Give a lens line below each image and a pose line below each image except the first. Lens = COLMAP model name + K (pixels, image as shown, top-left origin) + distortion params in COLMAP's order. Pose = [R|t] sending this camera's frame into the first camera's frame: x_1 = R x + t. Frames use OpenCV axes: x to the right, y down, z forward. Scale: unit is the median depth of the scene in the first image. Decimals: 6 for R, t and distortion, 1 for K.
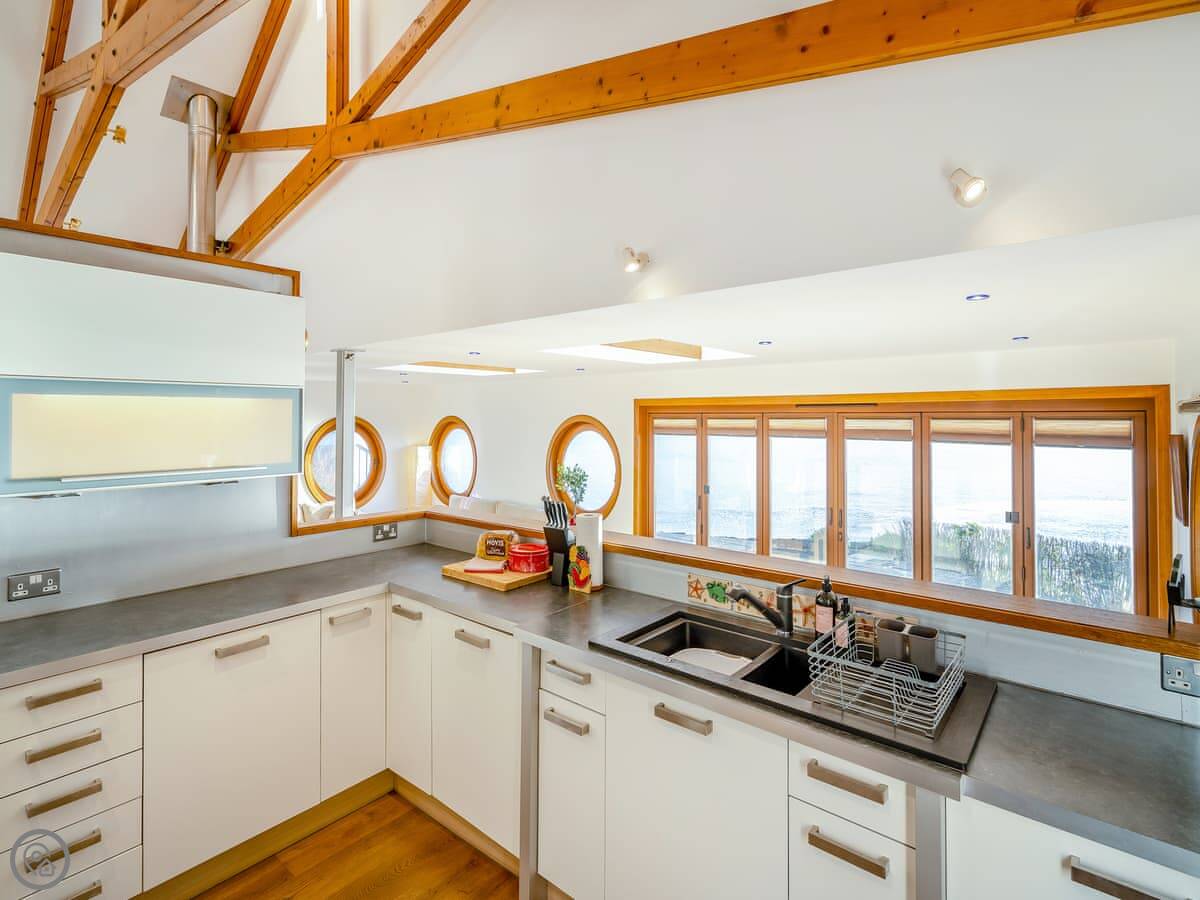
lens RADIAL K [[588.2, 0, 599.4], [0, 588.2, 415.8], [0, 0, 1]] dist [0.000318, 0.000348]
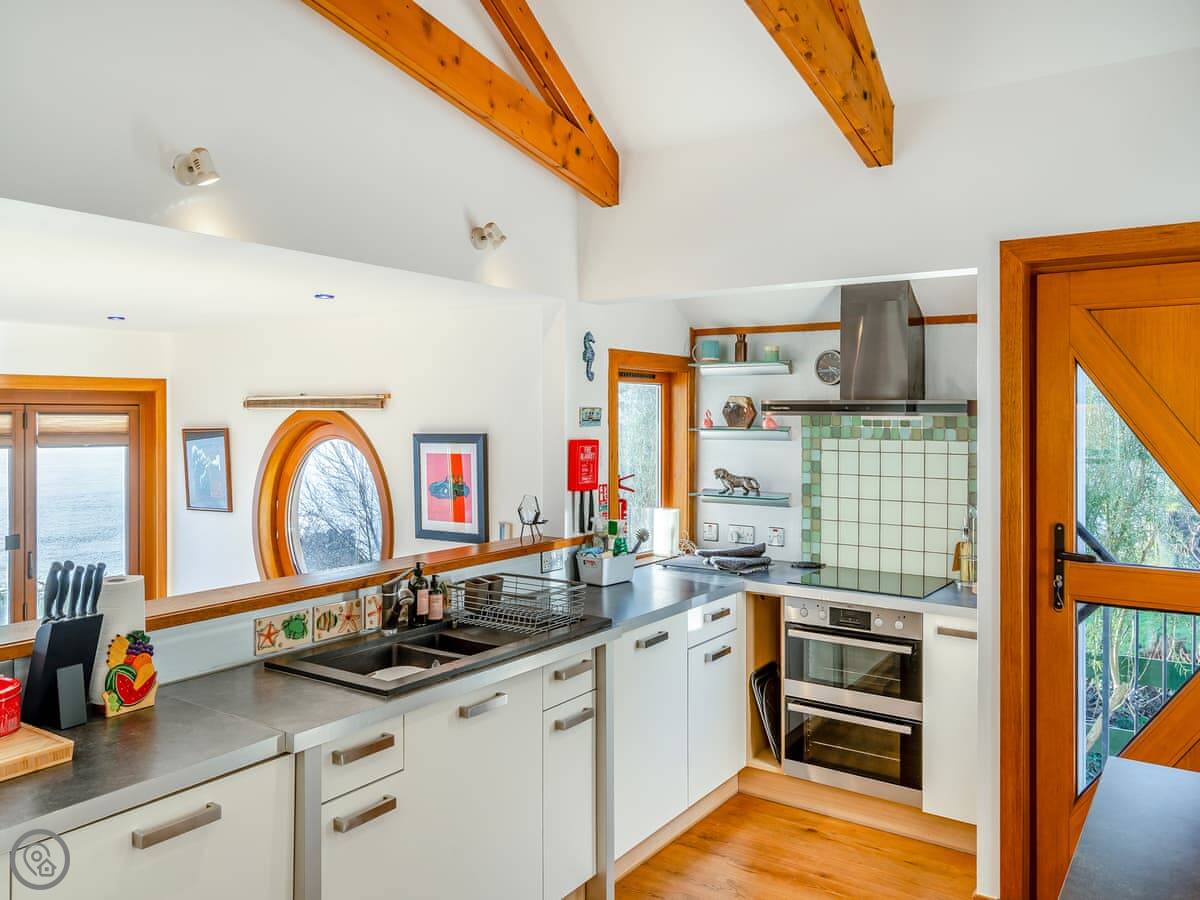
lens RADIAL K [[904.1, 0, 600.0], [0, 904.1, 450.0], [0, 0, 1]] dist [0.001868, 0.000331]
pose [[-0.091068, -0.038678, 0.995093, -0.965168], [-0.007147, 0.999245, 0.038185, 0.004854], [-0.995819, -0.003635, -0.091276, 0.632342]]
